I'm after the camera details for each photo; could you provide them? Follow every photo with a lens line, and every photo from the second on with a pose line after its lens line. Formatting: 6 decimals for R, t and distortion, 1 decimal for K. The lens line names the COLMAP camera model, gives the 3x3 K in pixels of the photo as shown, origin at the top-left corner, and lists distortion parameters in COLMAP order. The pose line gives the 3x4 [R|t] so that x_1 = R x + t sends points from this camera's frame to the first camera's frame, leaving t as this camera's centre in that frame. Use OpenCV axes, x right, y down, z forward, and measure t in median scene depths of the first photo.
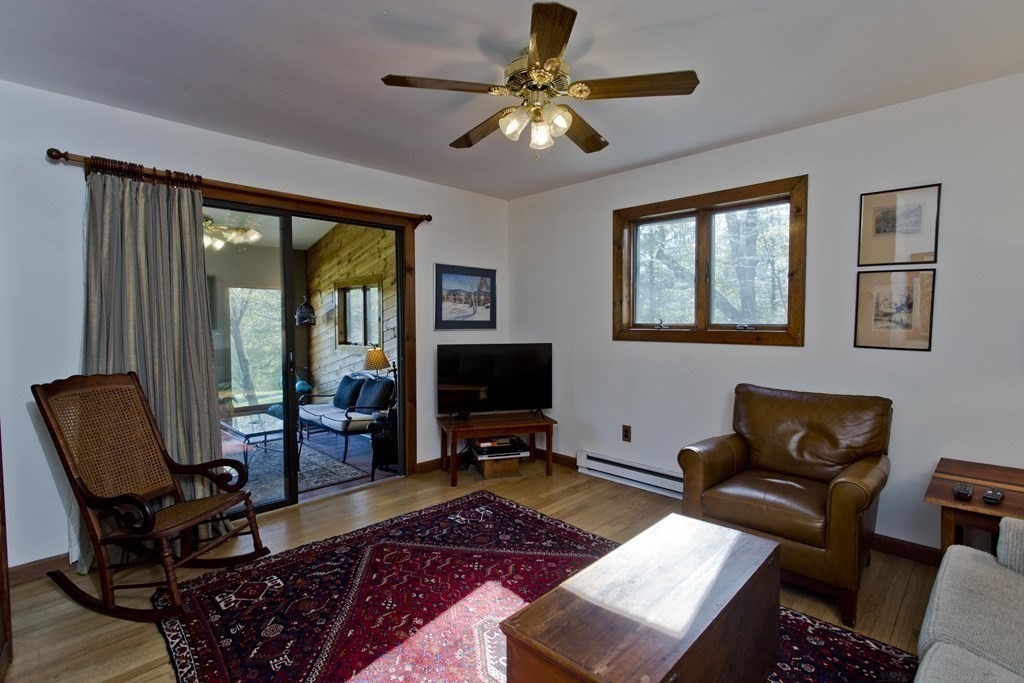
lens RADIAL K [[490.5, 0, 517.0], [0, 490.5, 335.3], [0, 0, 1]] dist [0.001404, 0.001094]
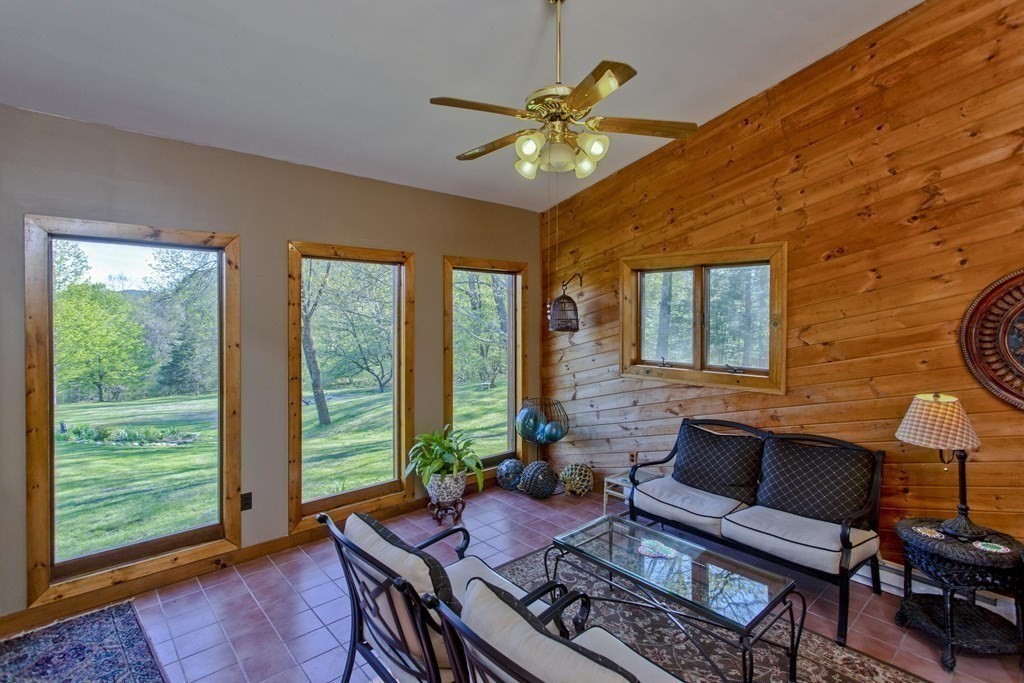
lens RADIAL K [[502.9, 0, 502.4], [0, 502.9, 324.0], [0, 0, 1]] dist [0.003728, 0.001072]
pose [[0.996919, 0.005586, -0.078239, -0.468609], [-0.006586, 0.999900, -0.012535, -0.021788], [0.078161, 0.013012, 0.996856, 0.377115]]
